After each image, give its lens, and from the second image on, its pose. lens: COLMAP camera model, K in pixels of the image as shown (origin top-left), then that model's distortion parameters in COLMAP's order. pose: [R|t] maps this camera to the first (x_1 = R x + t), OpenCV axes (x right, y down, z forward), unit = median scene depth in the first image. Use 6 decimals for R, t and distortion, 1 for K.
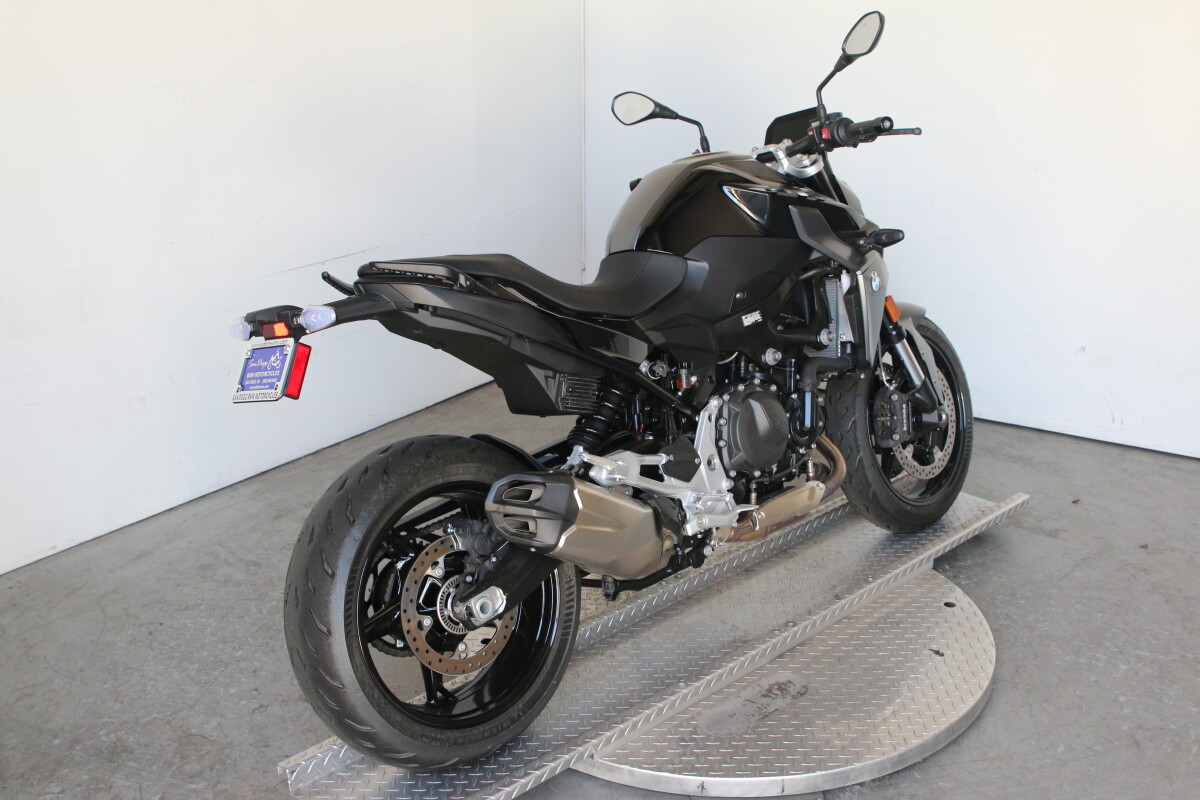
lens RADIAL K [[1355.5, 0, 600.0], [0, 1355.5, 400.0], [0, 0, 1]] dist [-0.109203, 0.037666]
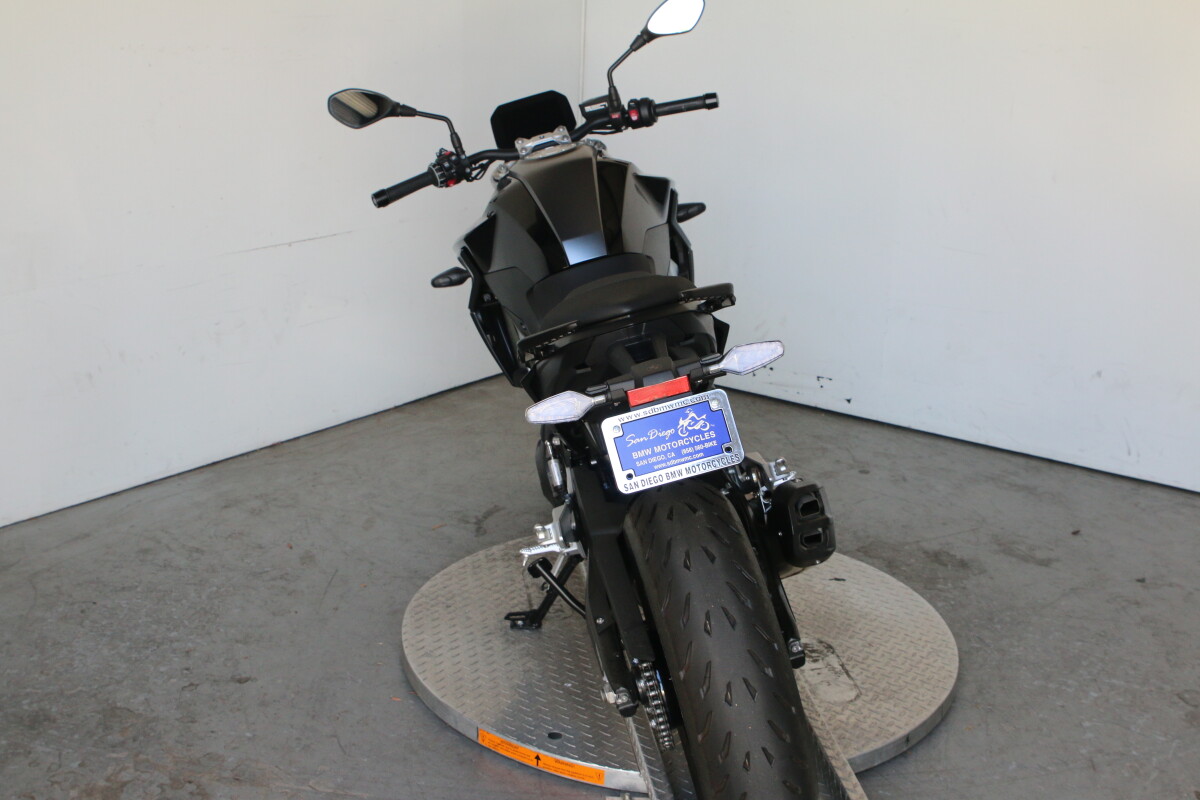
lens RADIAL K [[1571.0, 0, 600.0], [0, 1571.0, 400.0], [0, 0, 1]] dist [-0.052272, -0.016640]
pose [[0.998693, 0.047025, -0.020000, 0.057392], [-0.047624, 0.998397, -0.030588, 0.044927], [0.018530, 0.031501, 0.999332, -0.136054]]
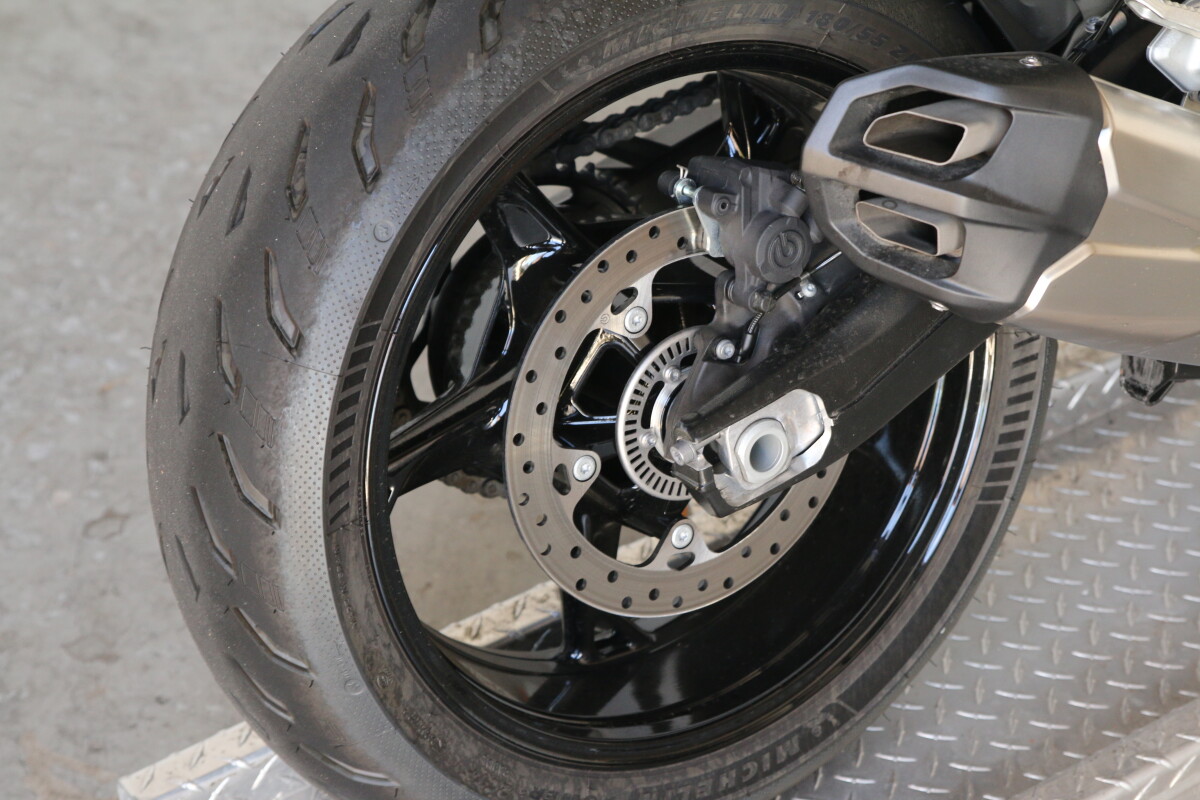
lens RADIAL K [[2817.0, 0, 600.0], [0, 2817.0, 400.0], [0, 0, 1]] dist [0.068856, 0.035015]
pose [[0.985596, 0.132797, -0.104714, -0.049283], [-0.089067, 0.933956, 0.346111, -0.077298], [0.143761, -0.331799, 0.932332, 0.332583]]
